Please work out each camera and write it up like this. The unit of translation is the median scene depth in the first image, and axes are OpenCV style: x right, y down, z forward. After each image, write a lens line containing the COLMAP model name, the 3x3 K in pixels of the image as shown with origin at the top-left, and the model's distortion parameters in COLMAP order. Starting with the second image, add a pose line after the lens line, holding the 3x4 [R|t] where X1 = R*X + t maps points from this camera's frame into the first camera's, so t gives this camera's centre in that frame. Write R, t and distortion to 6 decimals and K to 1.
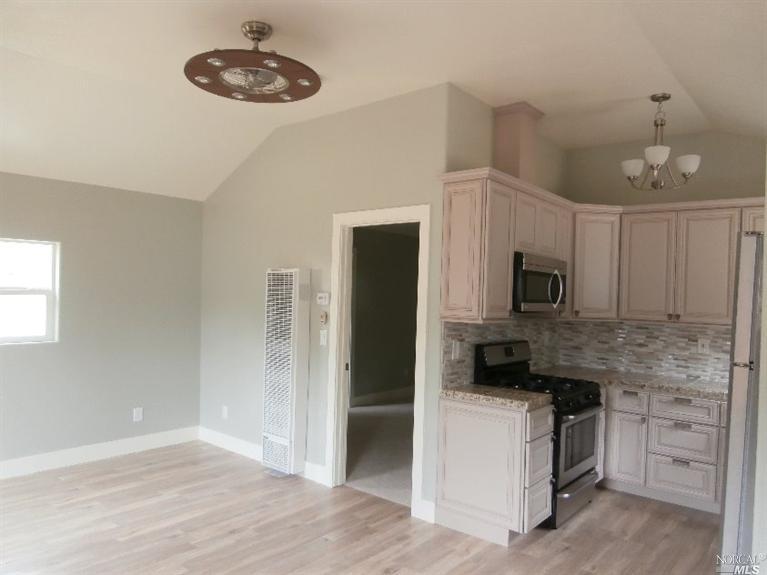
lens RADIAL K [[512.4, 0, 383.6], [0, 512.4, 304.1], [0, 0, 1]] dist [-0.014965, 0.003772]
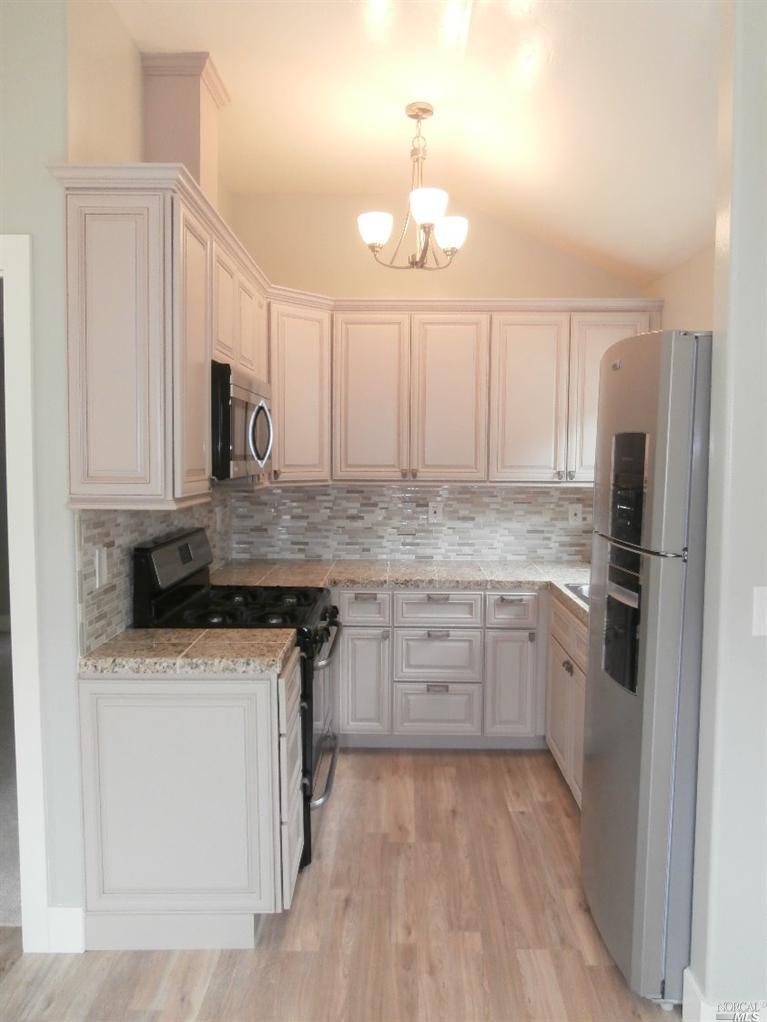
lens RADIAL K [[750.1, 0, 383.5], [0, 750.1, 511.0], [0, 0, 1]] dist [0.025655, 0.001139]
pose [[0.803832, -0.075153, 0.590090, -0.047249], [0.032387, 0.996045, 0.082736, -0.009022], [-0.593974, -0.047395, 0.803087, 0.255905]]
